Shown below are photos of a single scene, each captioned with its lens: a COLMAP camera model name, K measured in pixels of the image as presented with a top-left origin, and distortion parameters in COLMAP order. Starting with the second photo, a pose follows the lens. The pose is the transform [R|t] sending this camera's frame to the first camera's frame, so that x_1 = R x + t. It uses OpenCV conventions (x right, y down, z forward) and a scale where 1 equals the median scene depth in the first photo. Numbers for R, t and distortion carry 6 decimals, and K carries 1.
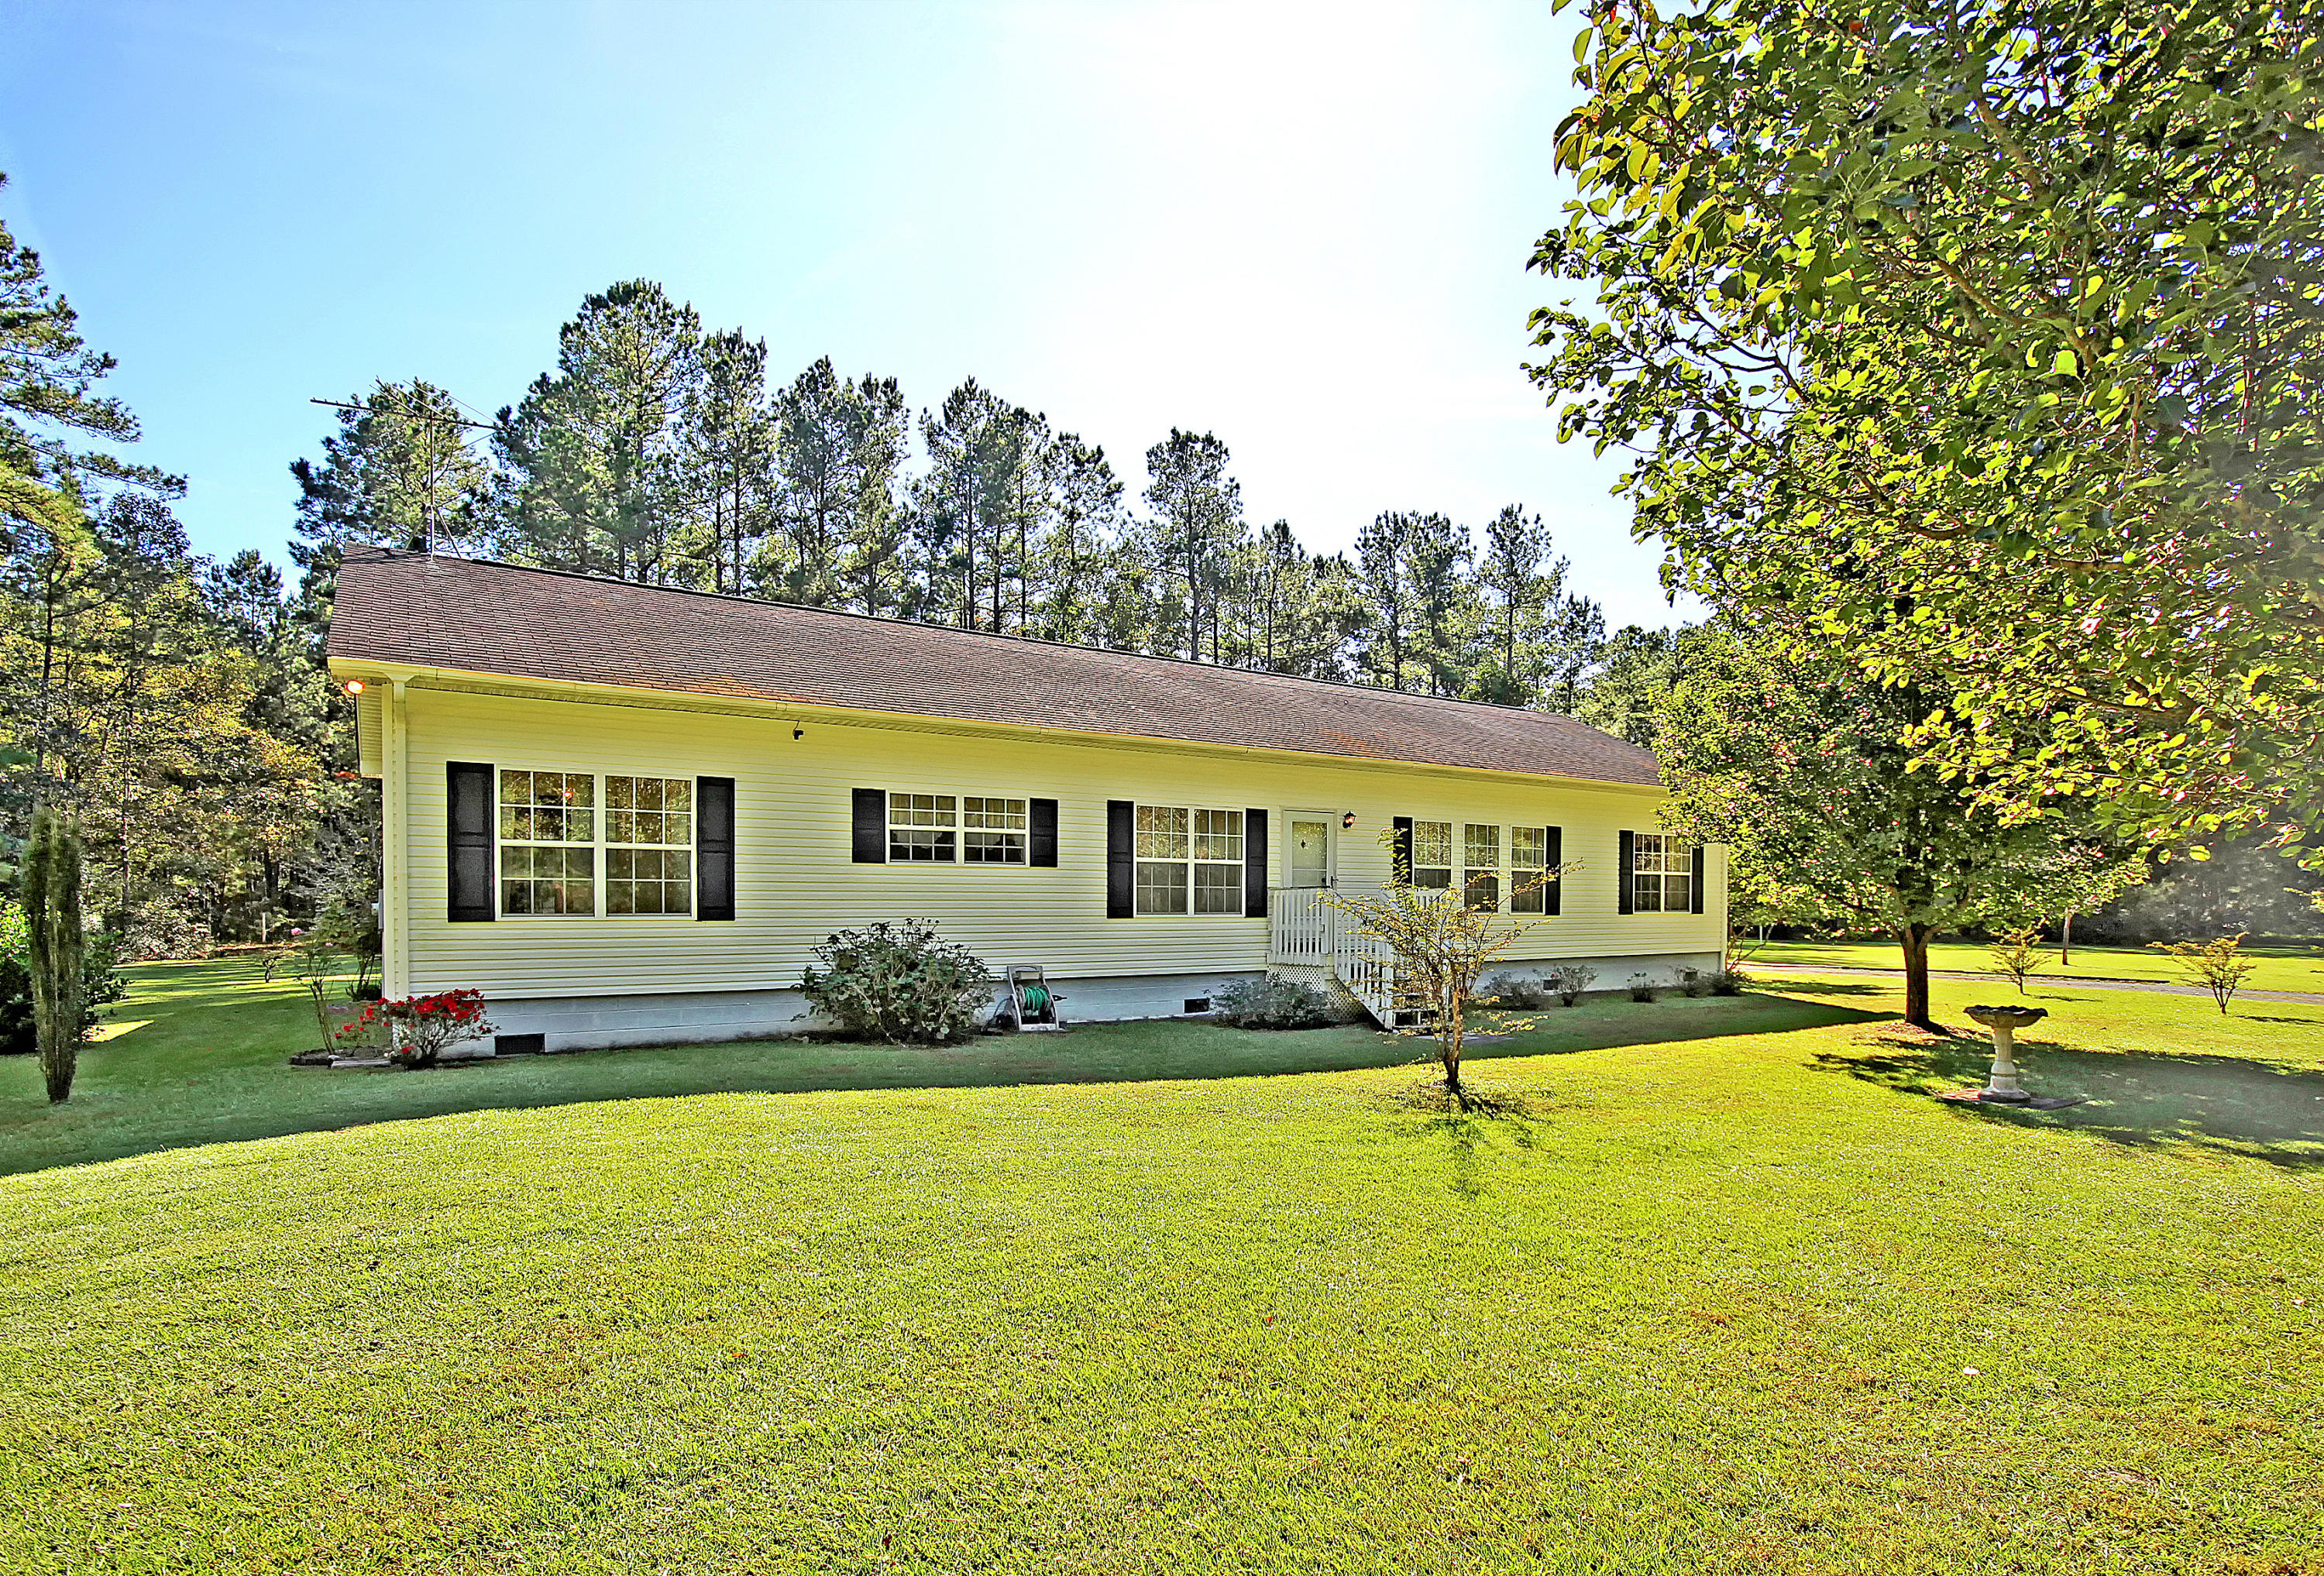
lens RADIAL K [[1114.8, 0, 1156.3], [0, 1114.8, 925.5], [0, 0, 1]] dist [-0.001682, -0.001382]
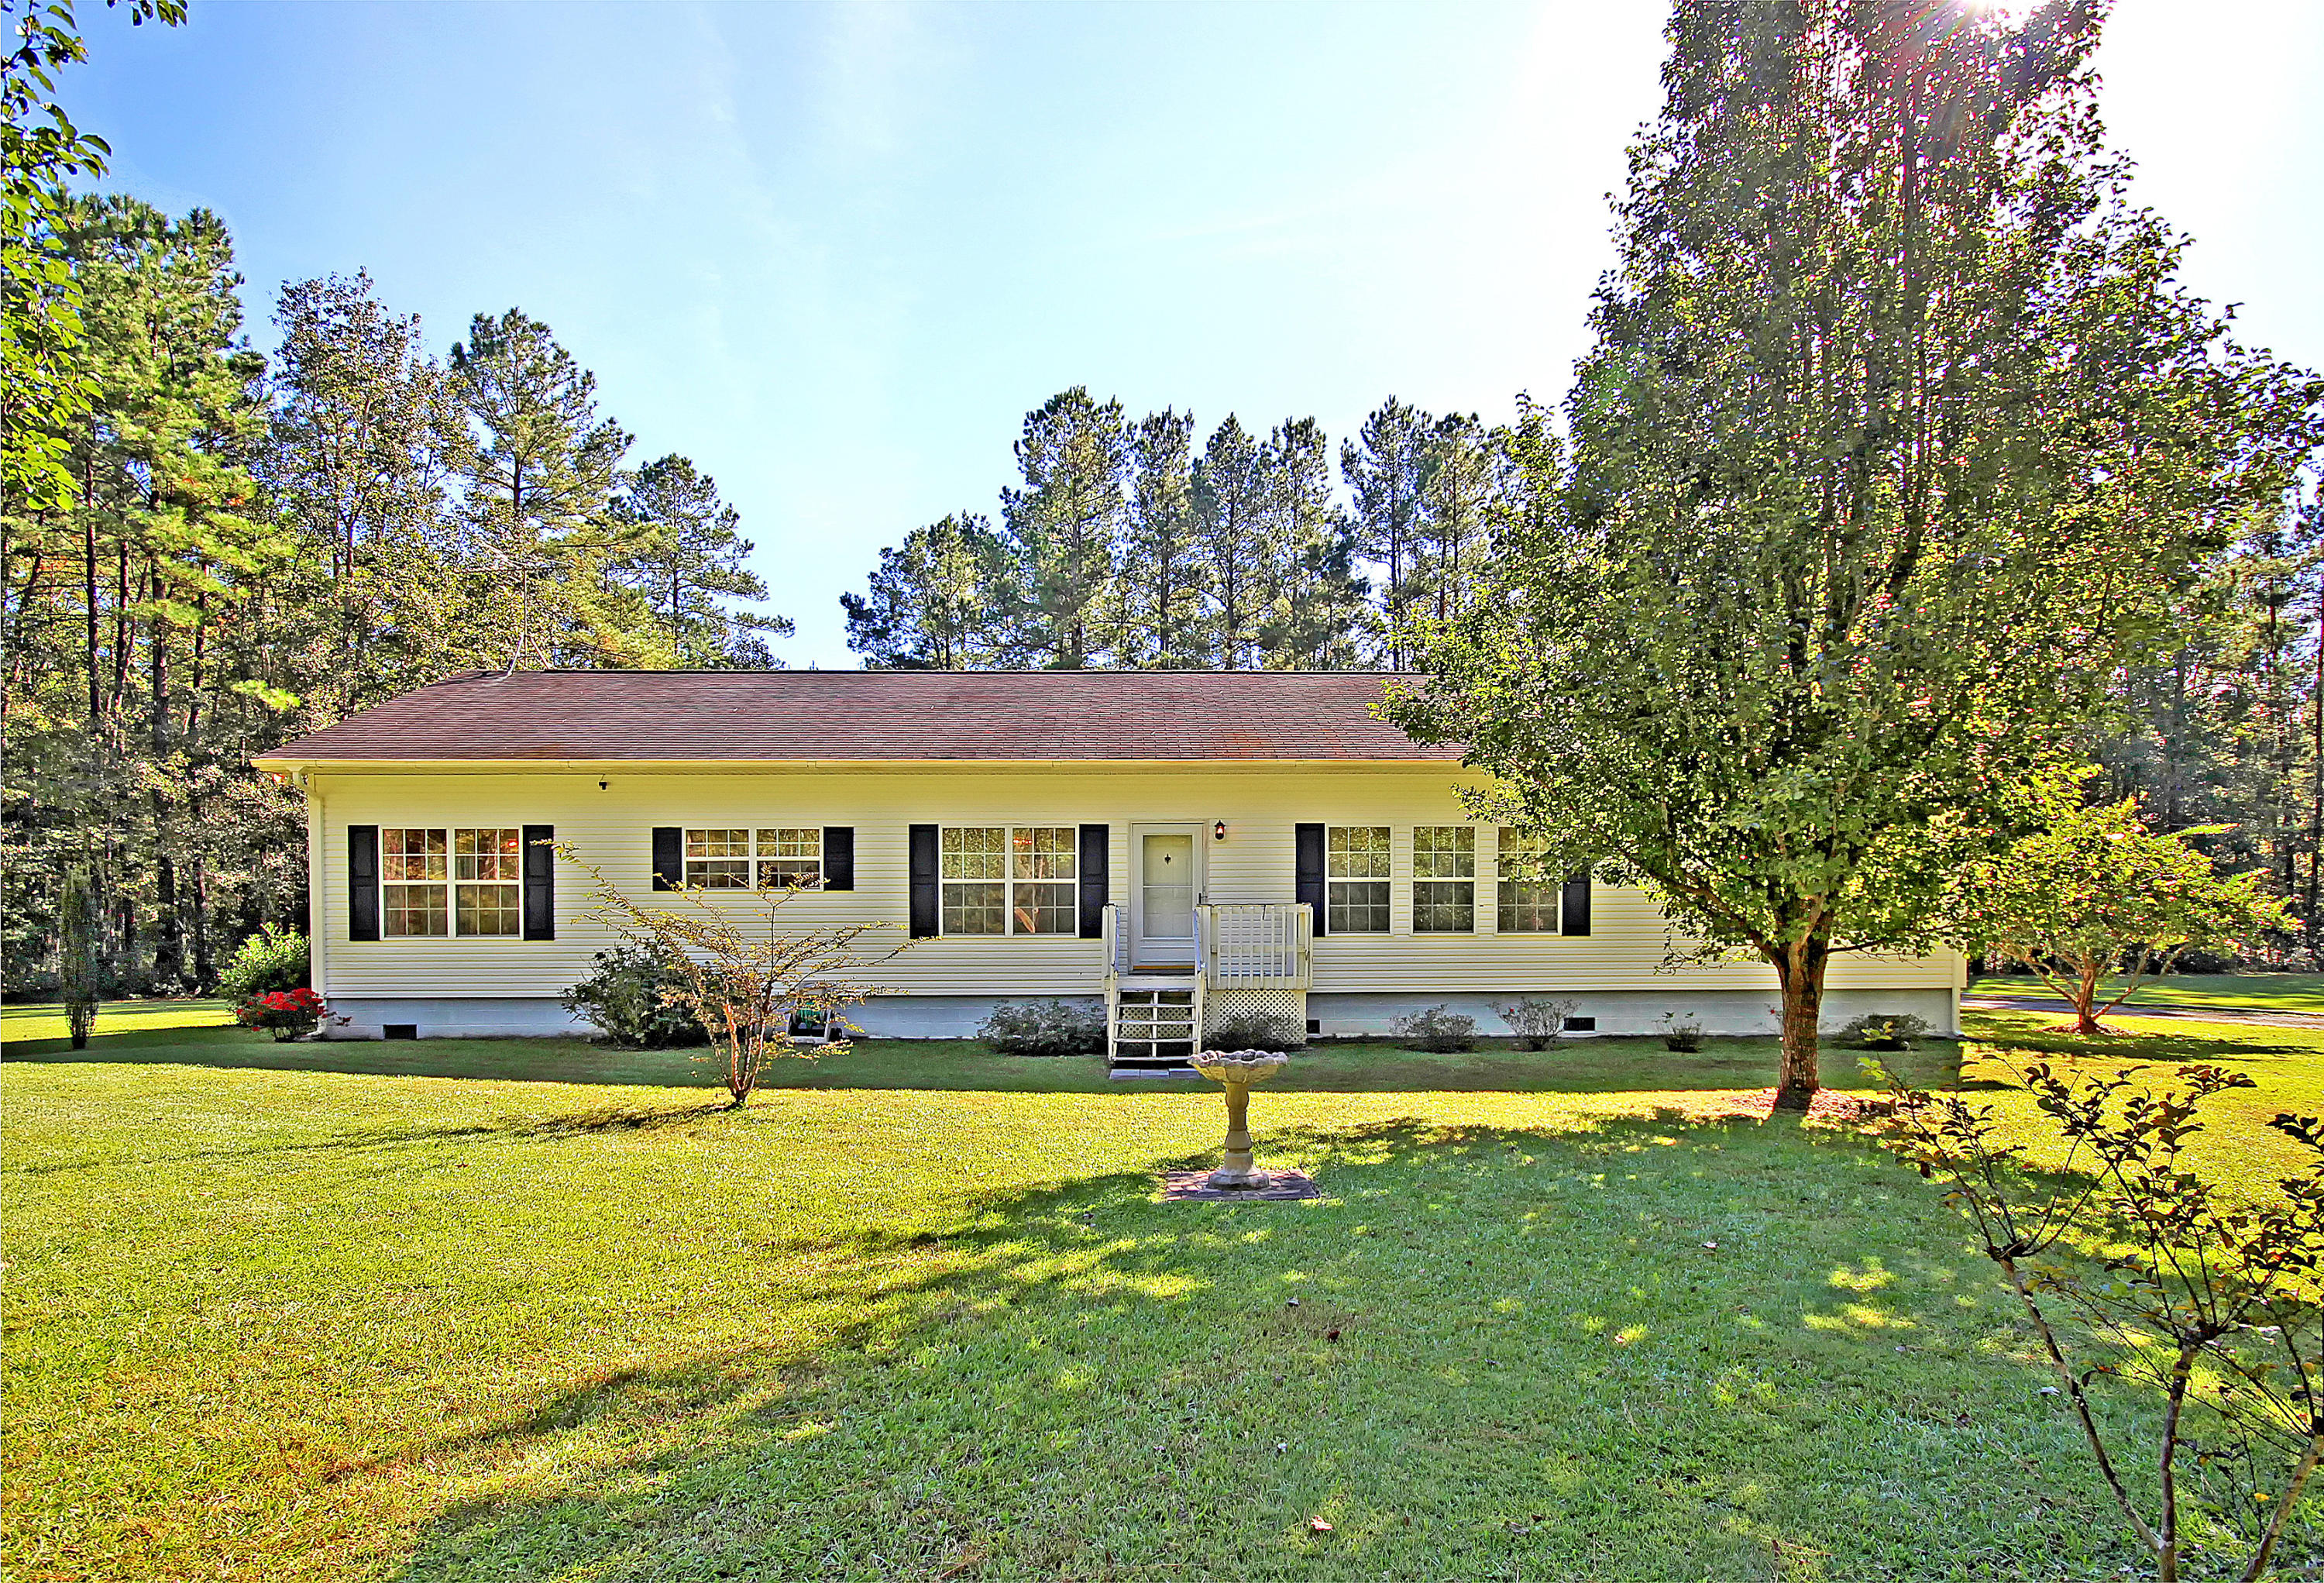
lens RADIAL K [[1096.9, 0, 1164.3], [0, 1096.9, 956.9], [0, 0, 1]] dist [0.000892, 0.000181]
pose [[0.859031, 0.006541, -0.511881, 0.221801], [-0.004386, 0.999976, 0.005419, 0.001164], [0.511904, -0.002410, 0.859039, 0.081089]]
